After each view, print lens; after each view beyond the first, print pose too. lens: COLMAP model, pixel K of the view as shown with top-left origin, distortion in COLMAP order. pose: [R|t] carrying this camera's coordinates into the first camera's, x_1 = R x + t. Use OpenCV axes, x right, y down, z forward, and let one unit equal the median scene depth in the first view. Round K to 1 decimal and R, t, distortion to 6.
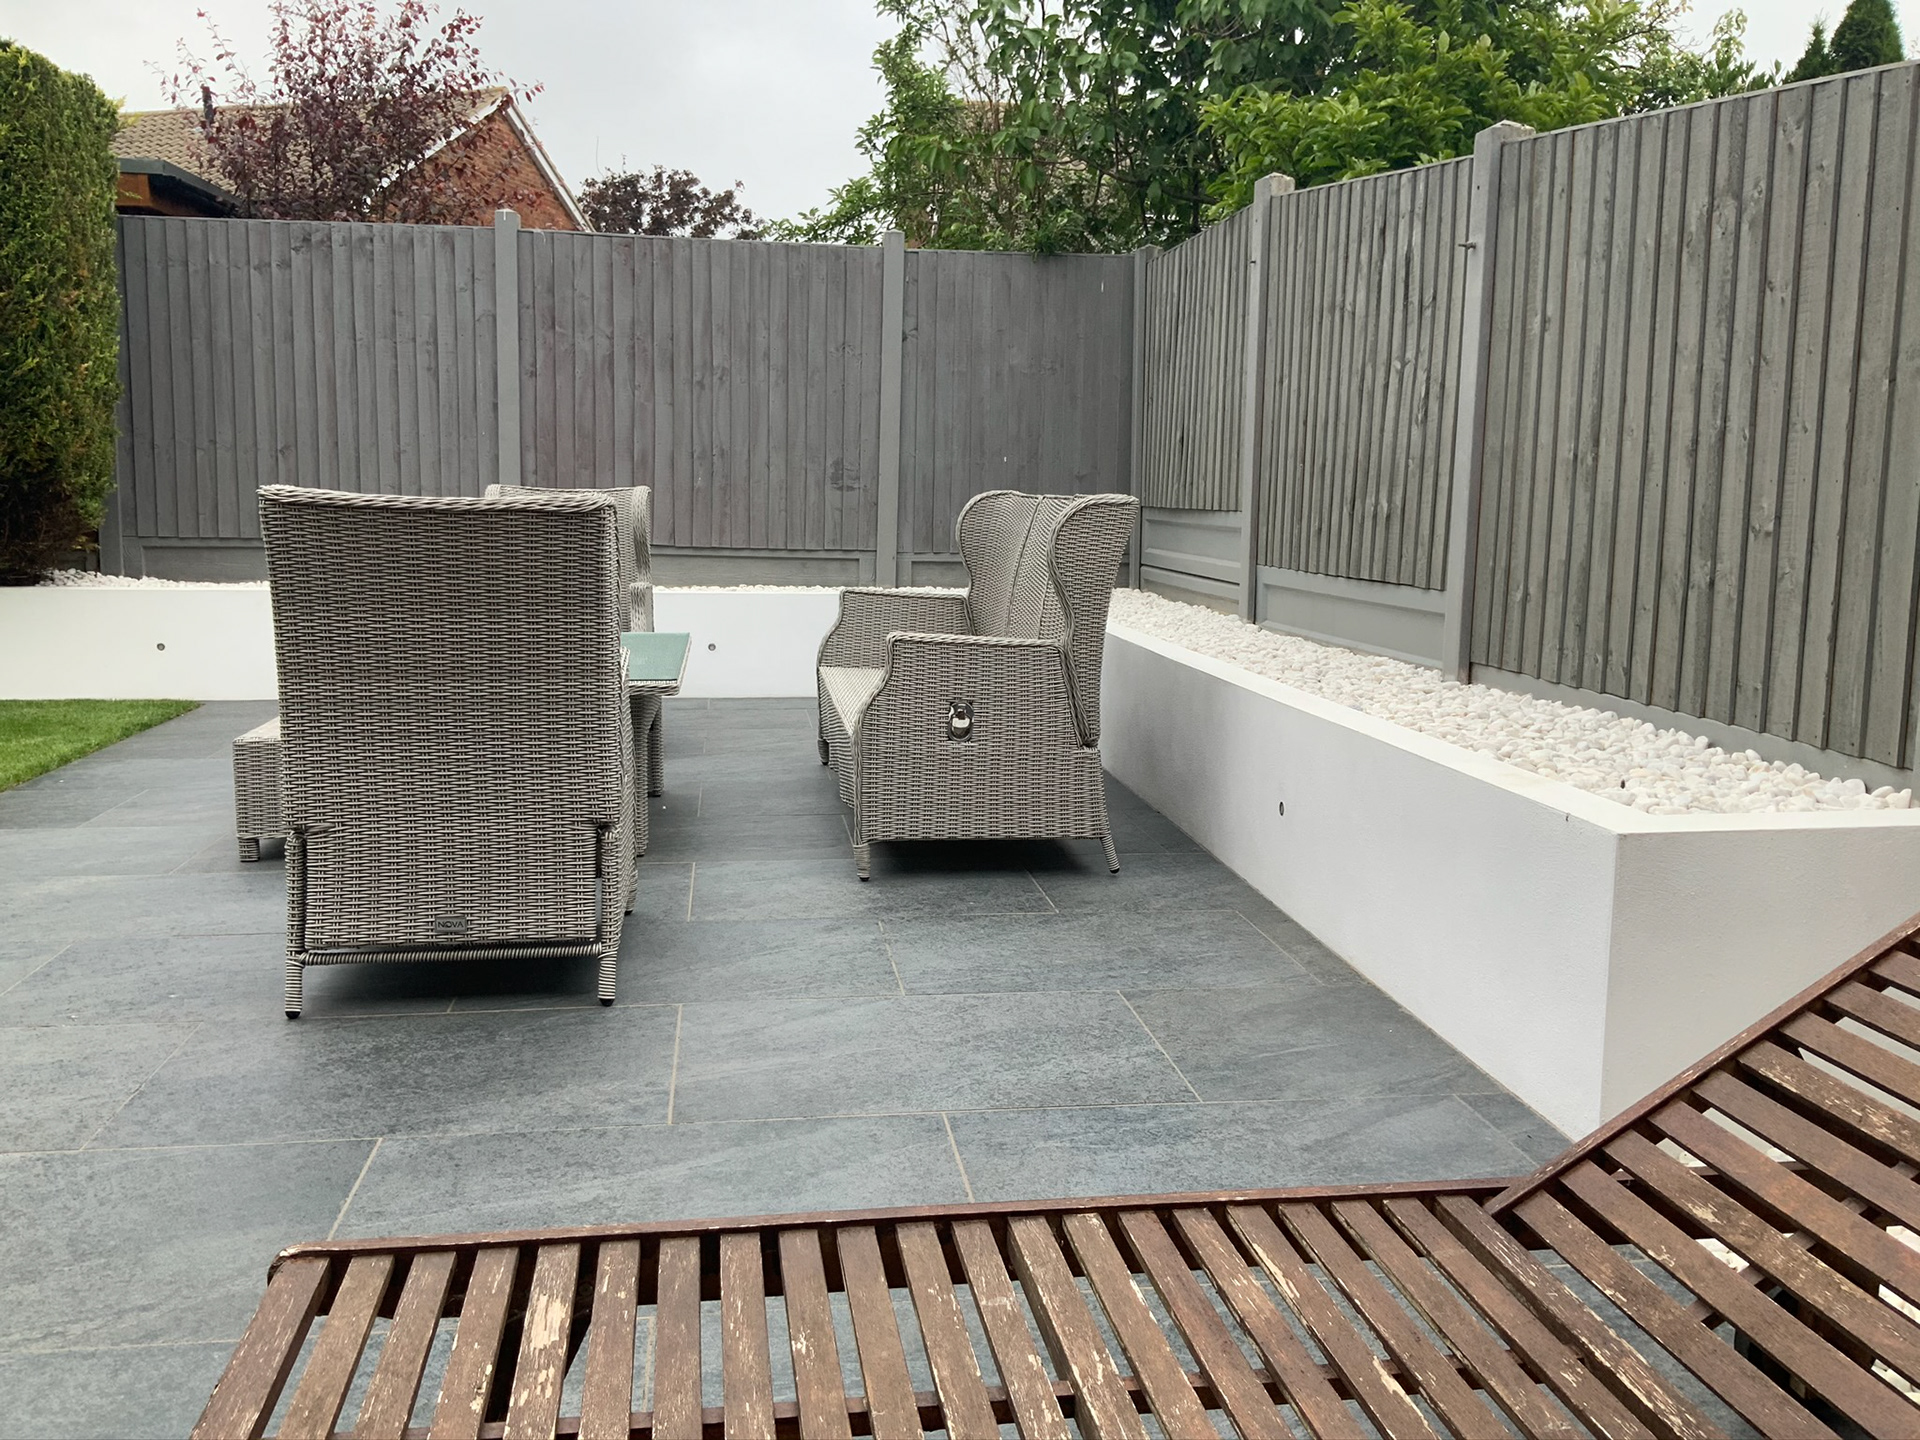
lens RADIAL K [[1580.0, 0, 956.6], [0, 1580.0, 714.4], [0, 0, 1]] dist [0.103878, -0.204284]
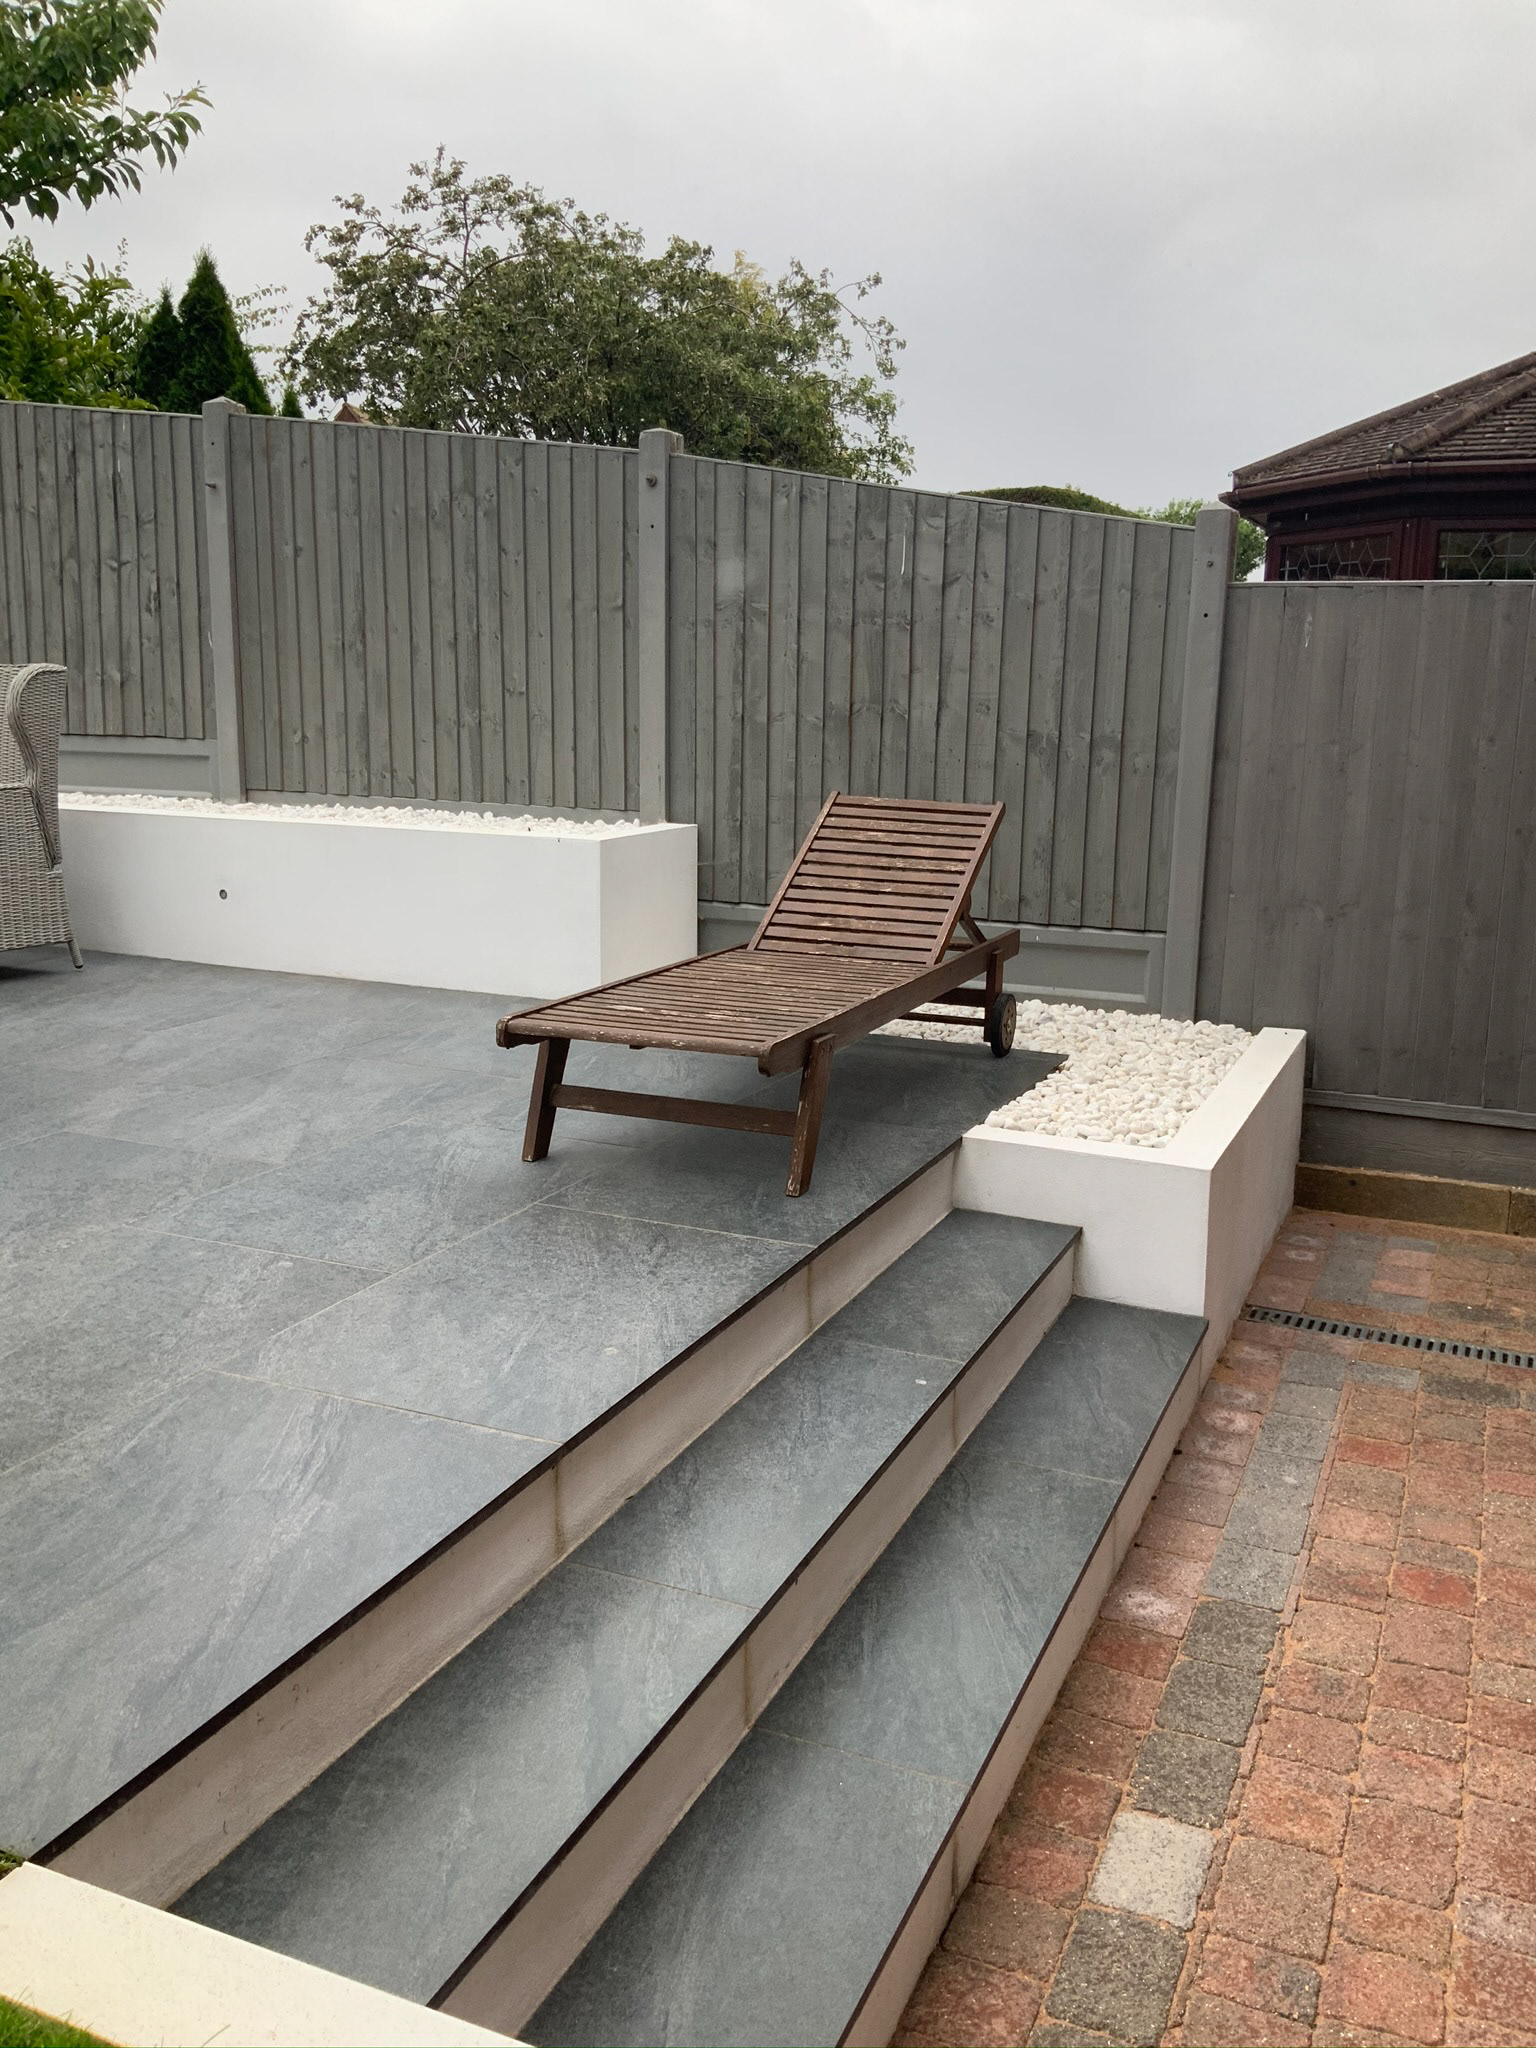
lens RADIAL K [[1685.4, 0, 771.6], [0, 1685.4, 1016.3], [0, 0, 1]] dist [0.103878, -0.204284]
pose [[0.526444, -0.164956, 0.834054, -0.637013], [0.110436, 0.985954, 0.125292, 0.024319], [-0.843007, 0.026150, 0.537267, -0.163799]]
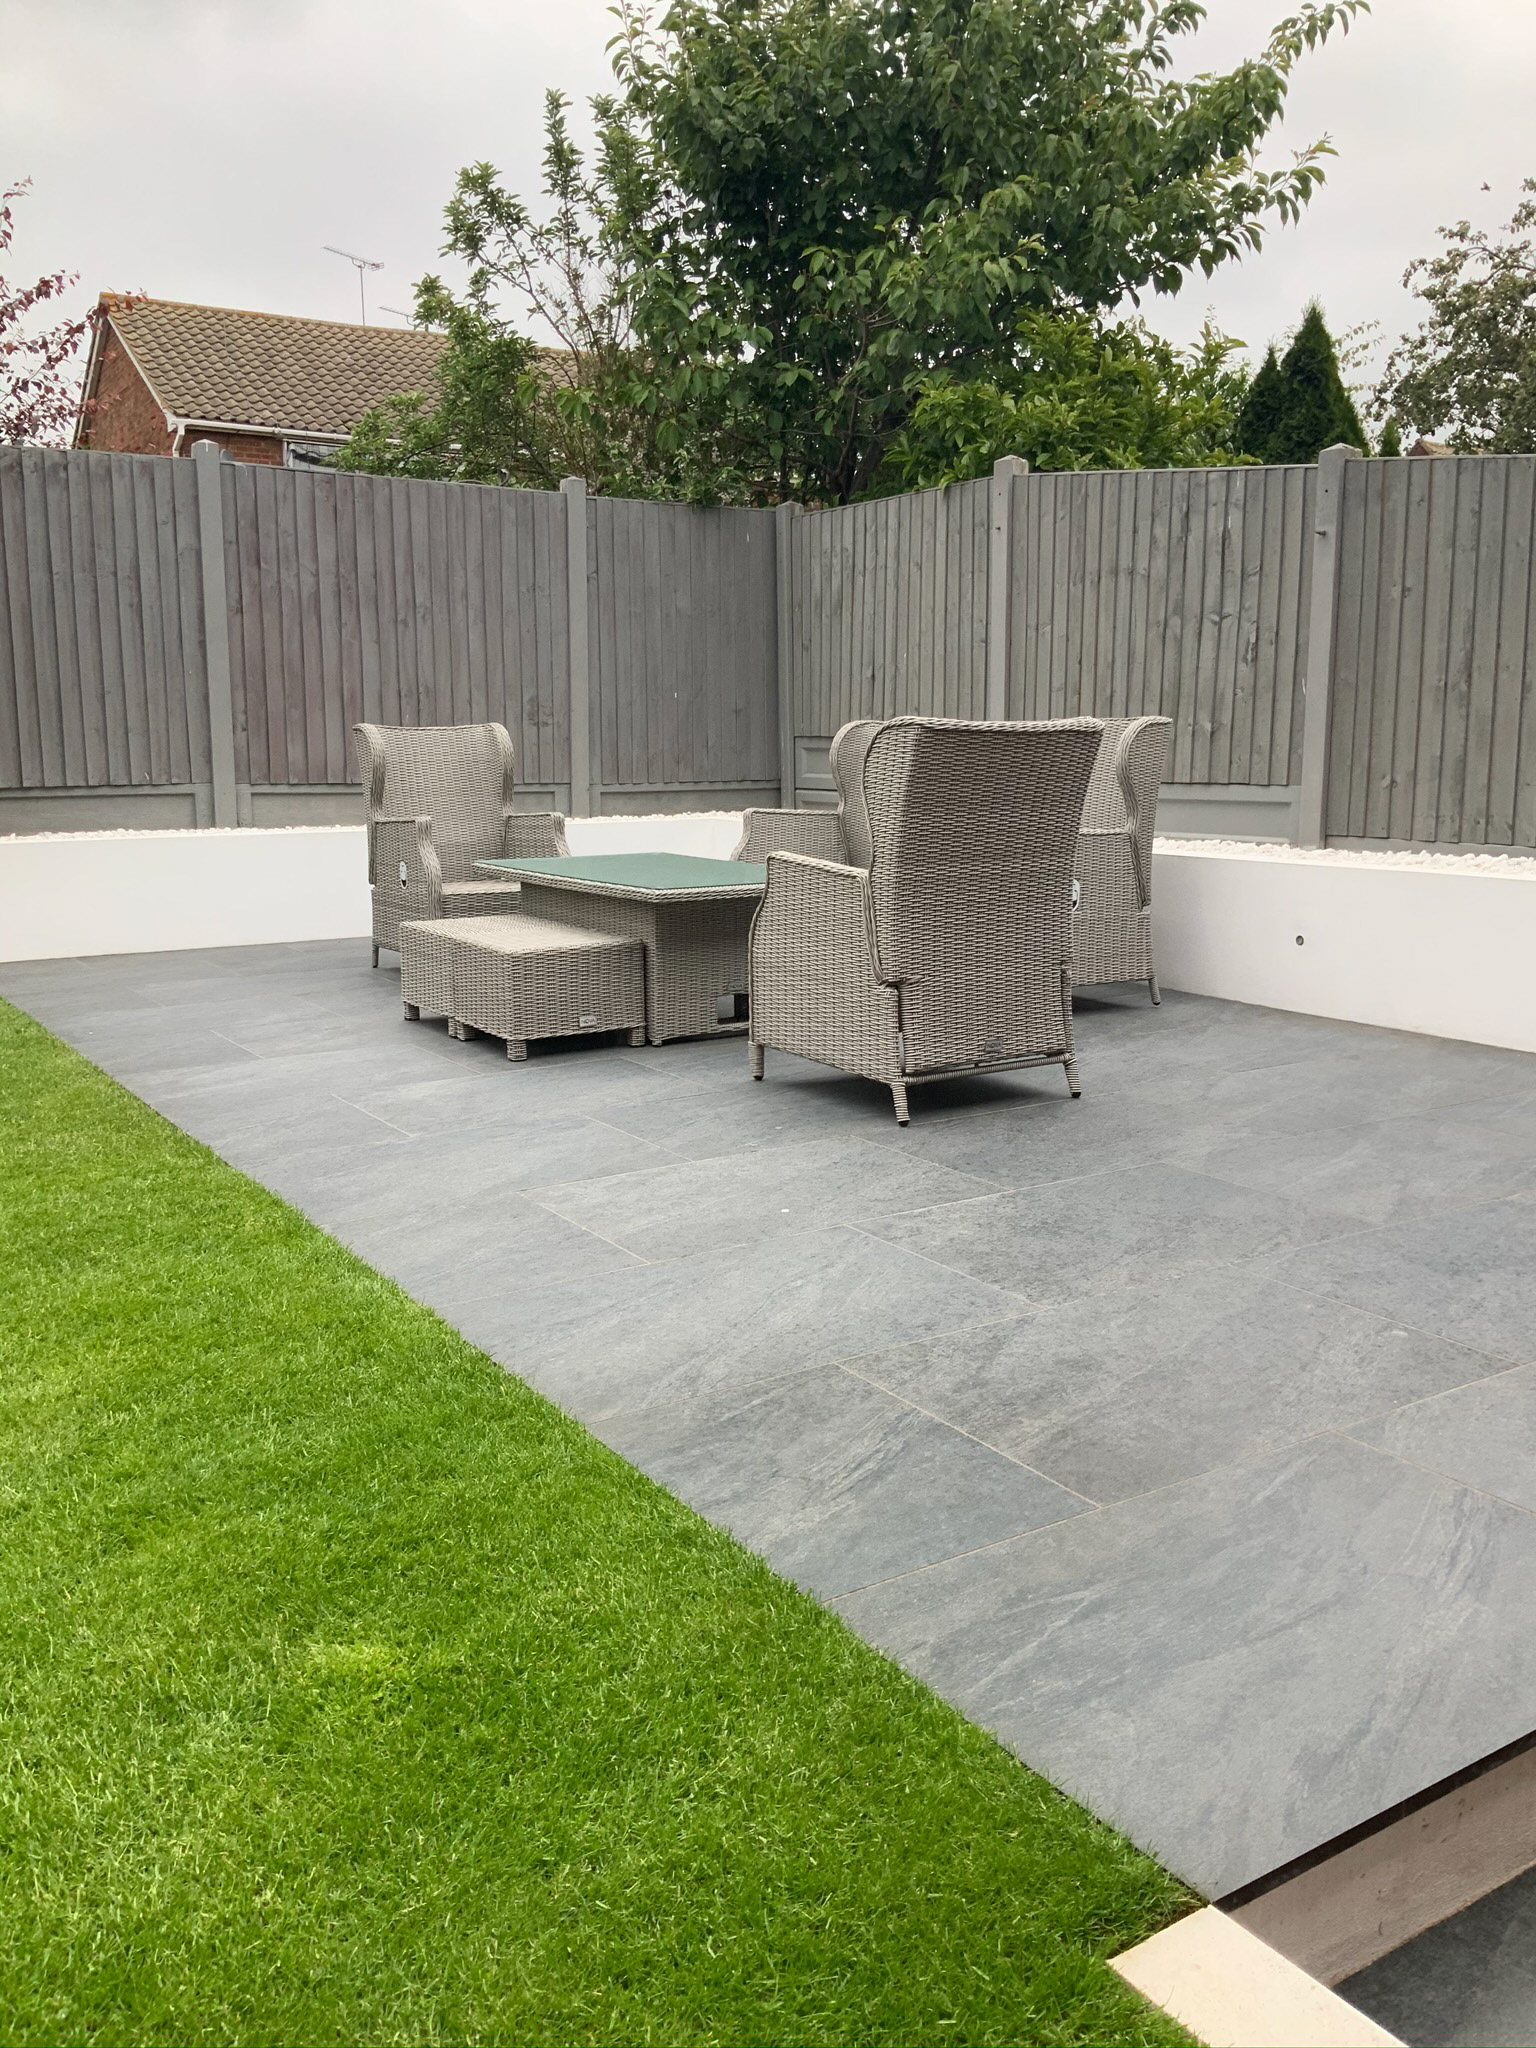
lens RADIAL K [[1685.4, 0, 766.9], [0, 1685.4, 1019.1], [0, 0, 1]] dist [0.103878, -0.204284]
pose [[0.907338, -0.089103, 0.410852, -0.660657], [0.077239, 0.995977, 0.045423, 0.018950], [-0.413246, -0.009480, 0.910570, -0.129140]]
